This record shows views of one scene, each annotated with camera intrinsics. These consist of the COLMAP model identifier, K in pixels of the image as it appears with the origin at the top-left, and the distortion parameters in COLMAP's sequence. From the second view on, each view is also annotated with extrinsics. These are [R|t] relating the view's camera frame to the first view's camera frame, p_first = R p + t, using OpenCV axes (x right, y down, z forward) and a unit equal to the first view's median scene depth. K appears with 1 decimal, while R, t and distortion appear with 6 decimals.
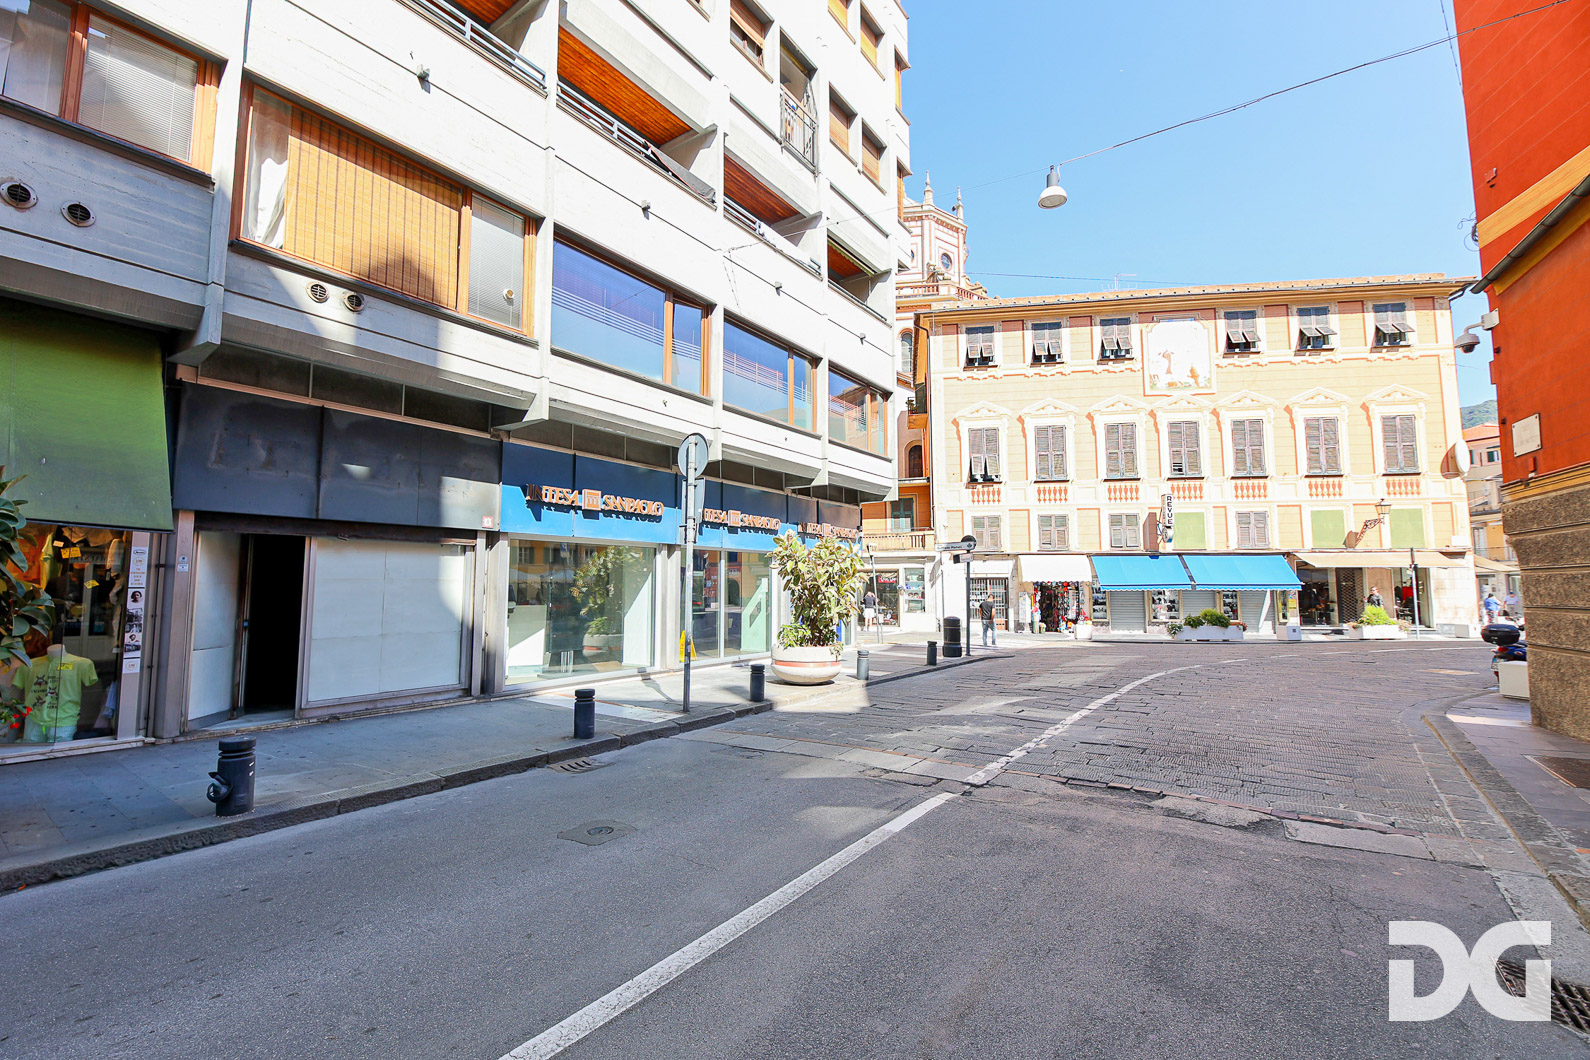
lens RADIAL K [[701.4, 0, 803.1], [0, 701.4, 543.4], [0, 0, 1]] dist [0.000692, -0.008347]
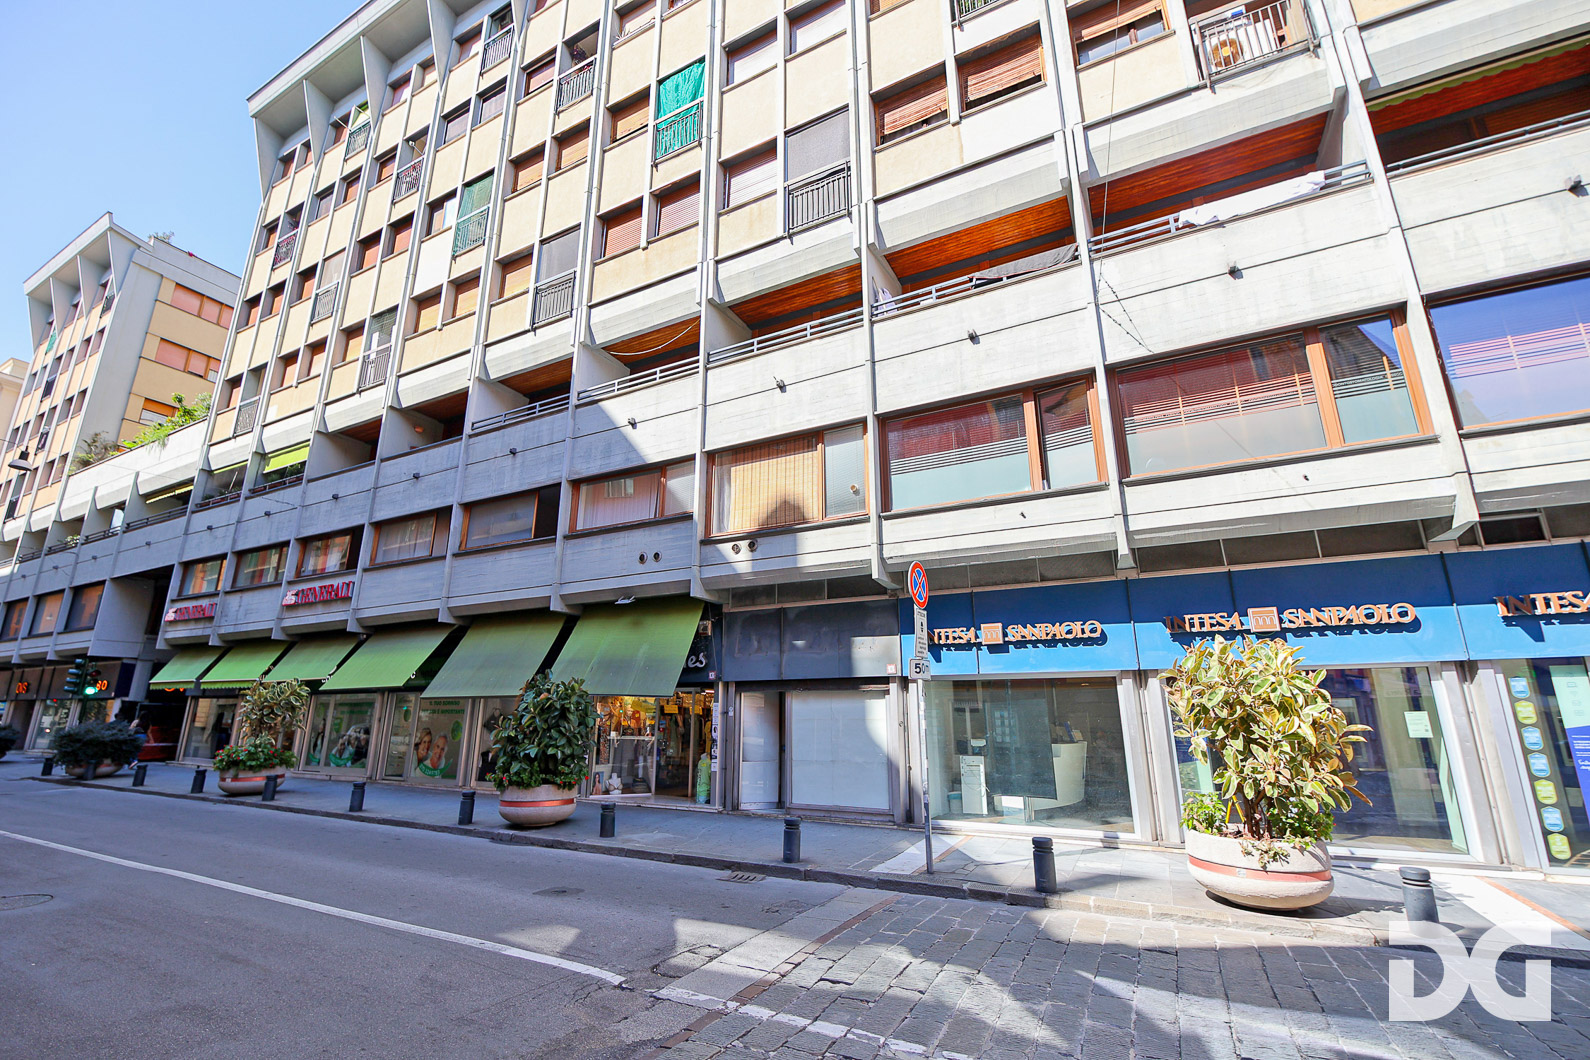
lens RADIAL K [[721.4, 0, 795.0], [0, 721.4, 530.0], [0, 0, 1]] dist [0.001657, -0.010605]
pose [[0.085104, -0.247150, -0.965233, 0.951453], [0.063662, 0.968117, -0.242275, 0.033447], [0.994336, -0.040830, 0.098125, 0.884440]]
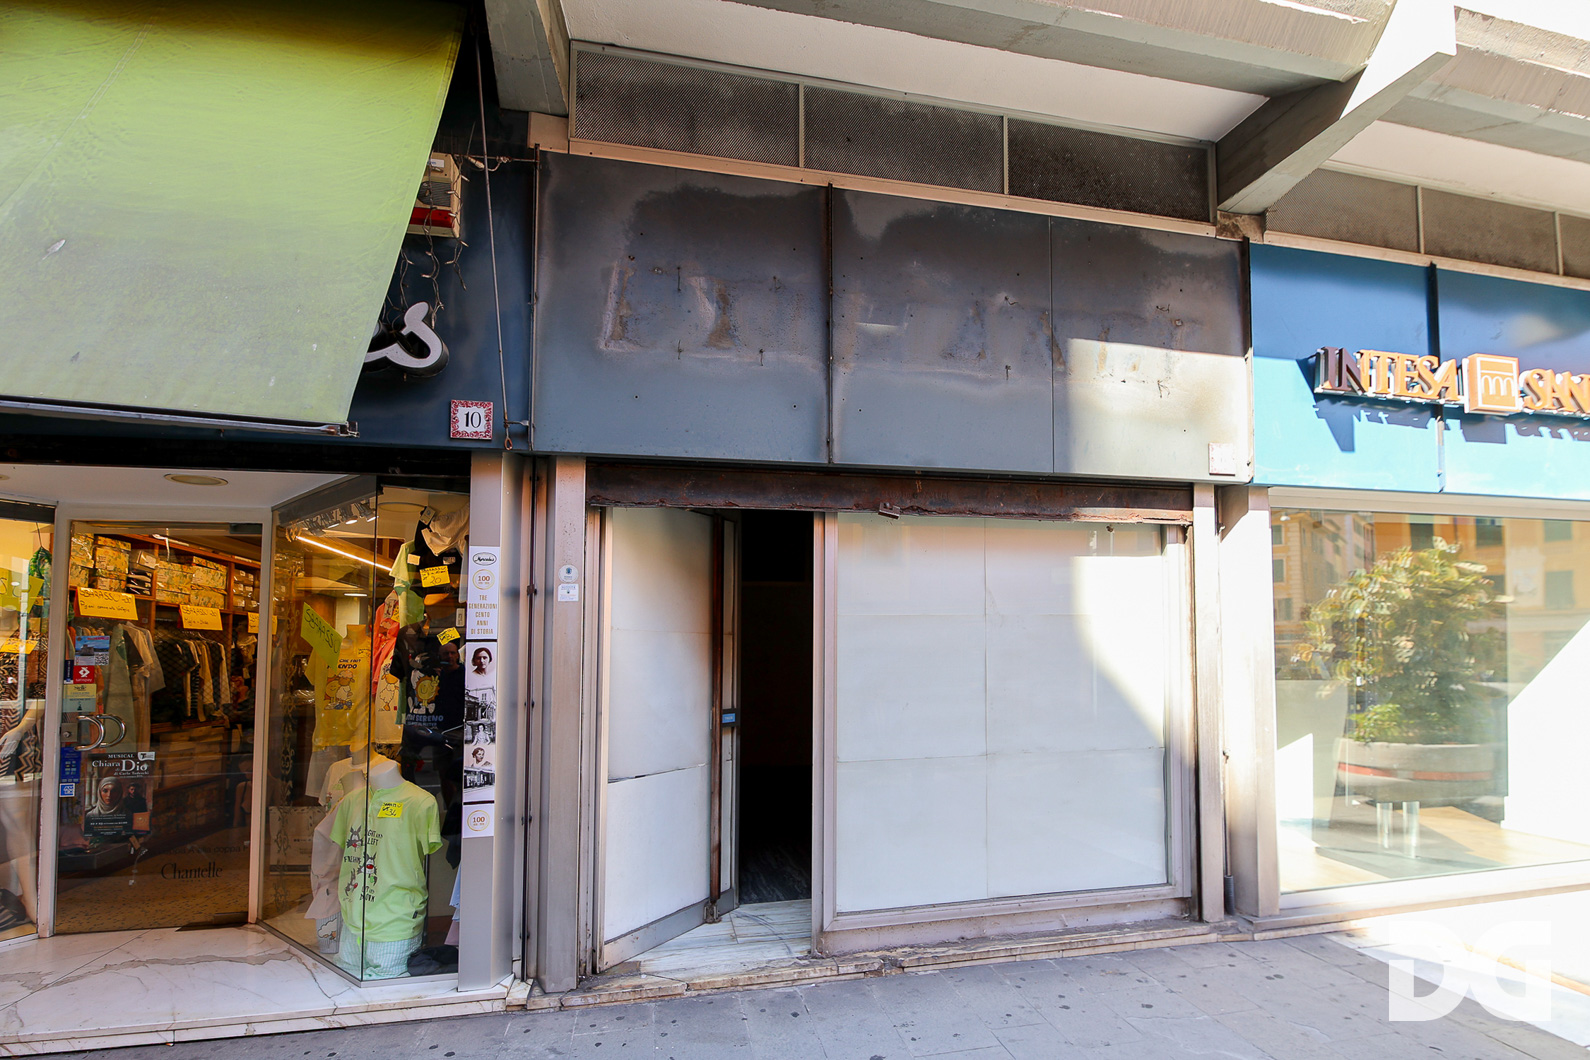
lens RADIAL K [[743.7, 0, 801.0], [0, 743.7, 618.3], [0, 0, 1]] dist [-0.000408, -0.000289]
pose [[0.725114, -0.031479, -0.687909, -0.417421], [0.051807, 0.998617, 0.008911, 0.047440], [0.686678, -0.042100, 0.725742, 0.677043]]
